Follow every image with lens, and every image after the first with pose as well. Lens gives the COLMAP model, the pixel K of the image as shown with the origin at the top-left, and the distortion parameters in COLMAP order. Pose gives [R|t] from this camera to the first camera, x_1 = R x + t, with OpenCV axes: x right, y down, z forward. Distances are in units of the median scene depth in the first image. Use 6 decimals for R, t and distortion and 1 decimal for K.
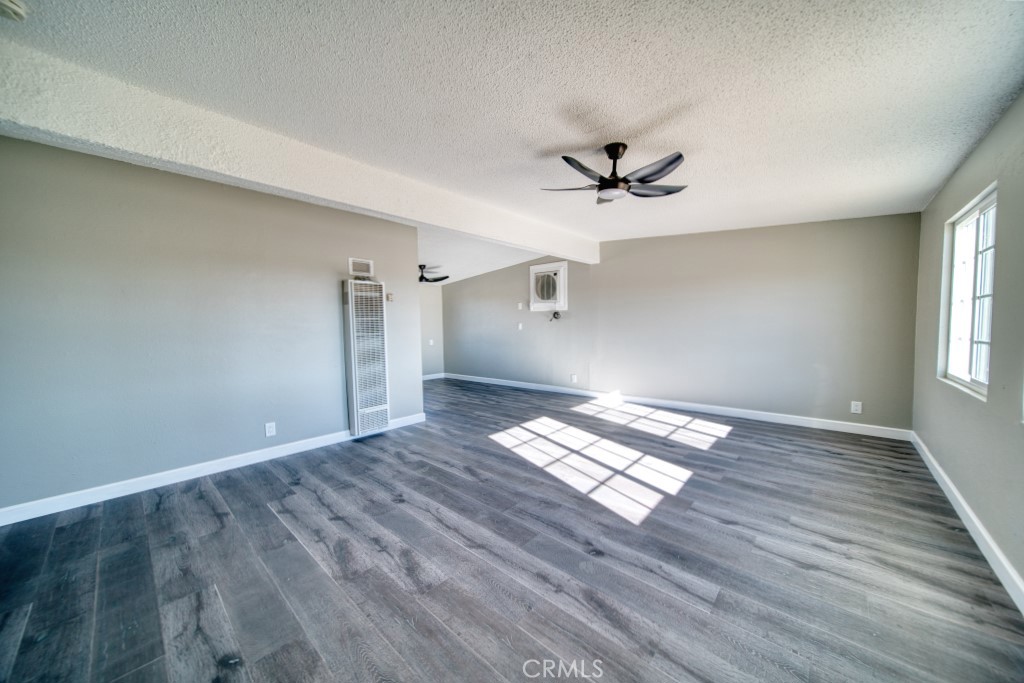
lens RADIAL K [[355.2, 0, 510.3], [0, 355.2, 342.1], [0, 0, 1]] dist [0.000598, -0.001037]
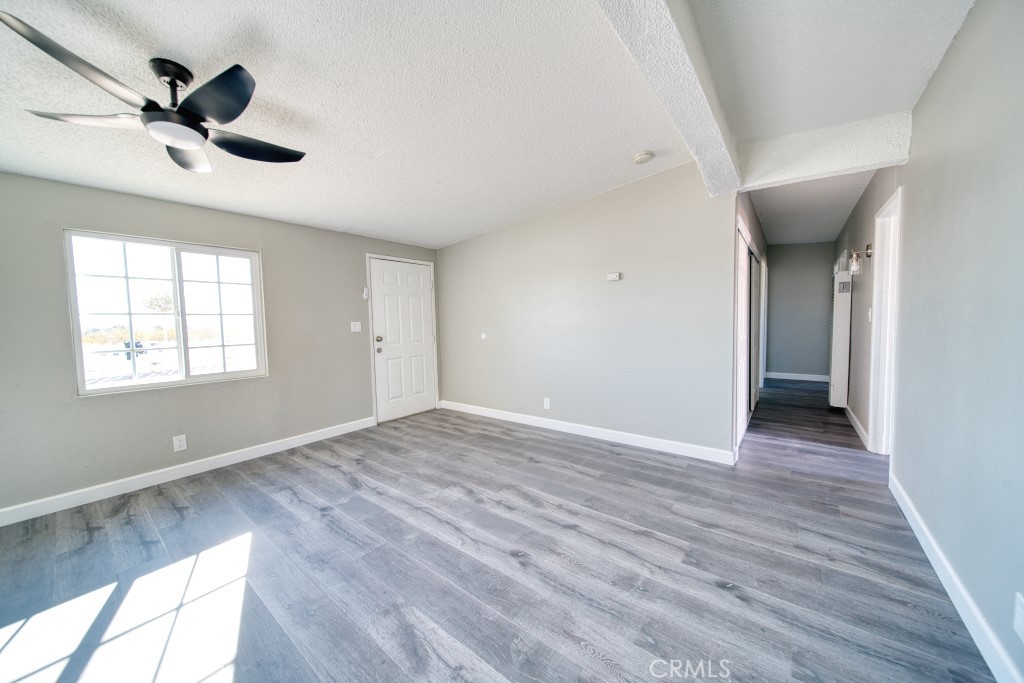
lens RADIAL K [[355.2, 0, 510.3], [0, 355.2, 342.1], [0, 0, 1]] dist [0.000598, -0.001037]
pose [[-0.996778, 0.045206, -0.066256, -0.254393], [0.037738, 0.993223, 0.109924, -0.076203], [0.070777, 0.107070, -0.991729, 1.618184]]
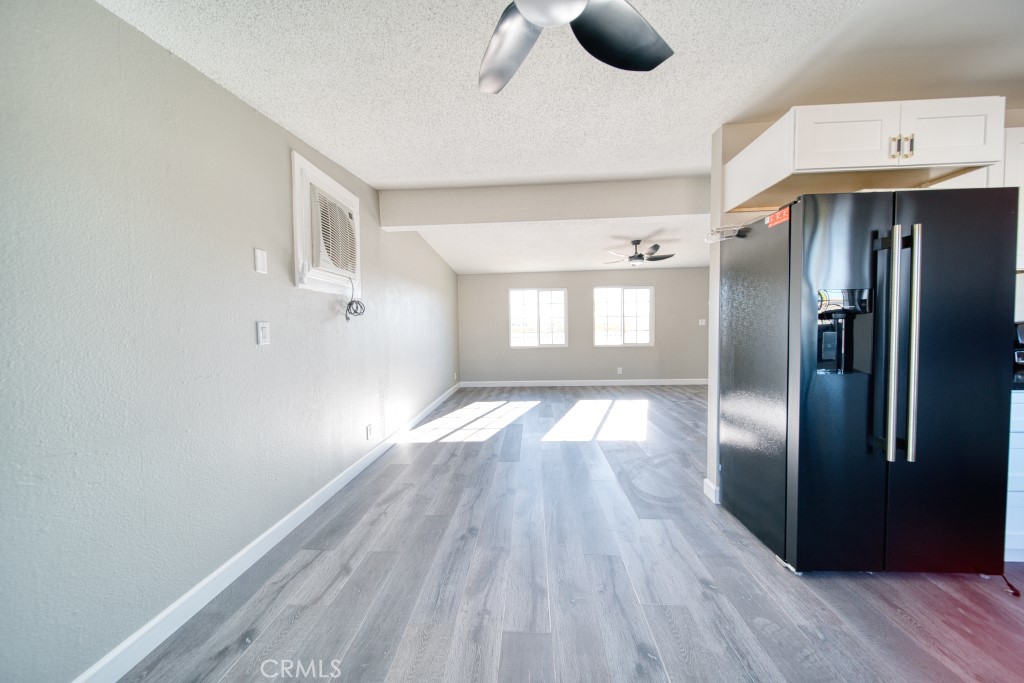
lens RADIAL K [[355.2, 0, 510.3], [0, 355.2, 342.1], [0, 0, 1]] dist [0.000598, -0.001037]
pose [[-0.623015, -0.007650, 0.782172, -0.846343], [0.068251, 0.995607, 0.064100, -0.115223], [-0.779226, 0.093319, -0.619756, 2.740069]]
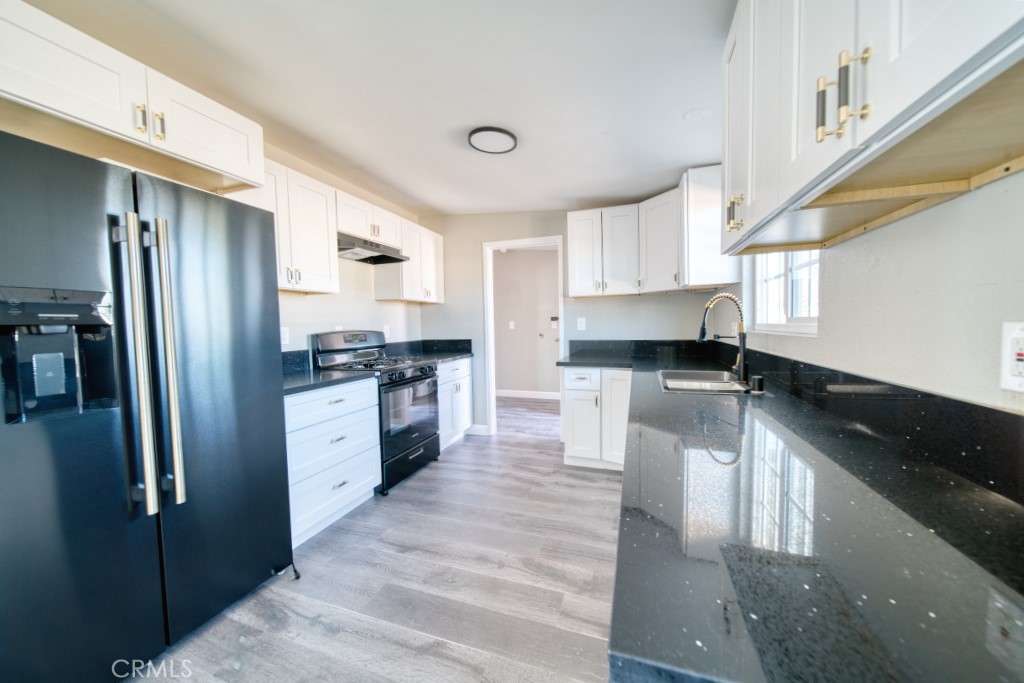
lens RADIAL K [[355.2, 0, 510.3], [0, 355.2, 342.1], [0, 0, 1]] dist [0.000598, -0.001037]
pose [[-0.922245, 0.053758, -0.382850, -1.048285], [0.015486, 0.994627, 0.102357, -0.100305], [0.386295, 0.088470, -0.918123, 2.482846]]
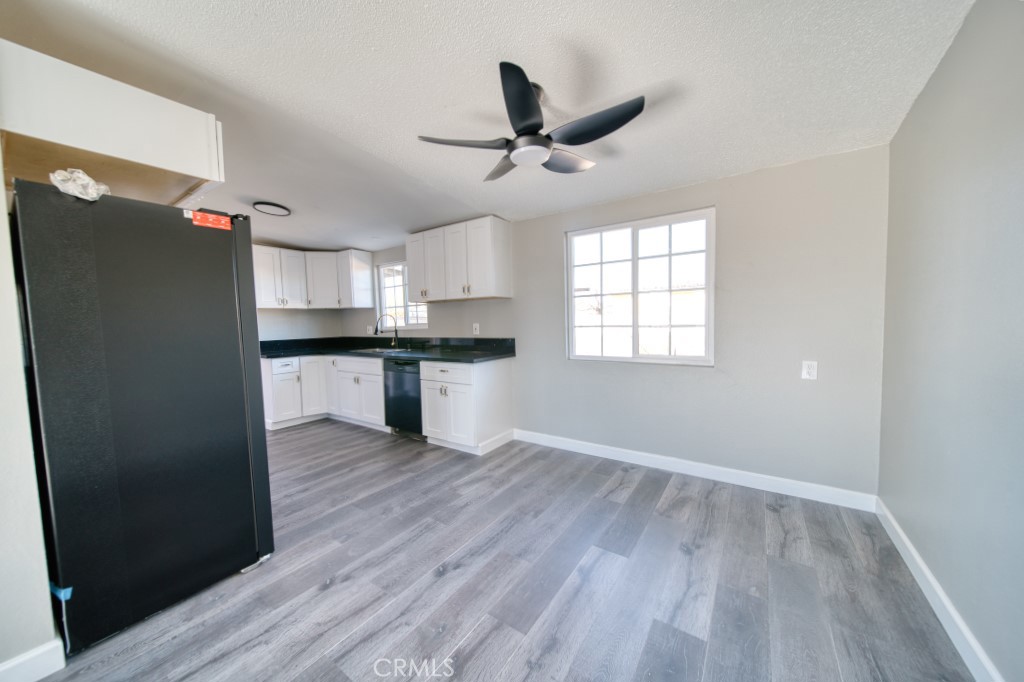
lens RADIAL K [[355.2, 0, 510.3], [0, 355.2, 341.6], [0, 0, 1]] dist [0.000598, -0.001037]
pose [[0.133178, 0.068435, -0.988727, 0.070691], [-0.029646, 0.997442, 0.065045, -0.114442], [0.990649, 0.020650, 0.134866, 2.351539]]
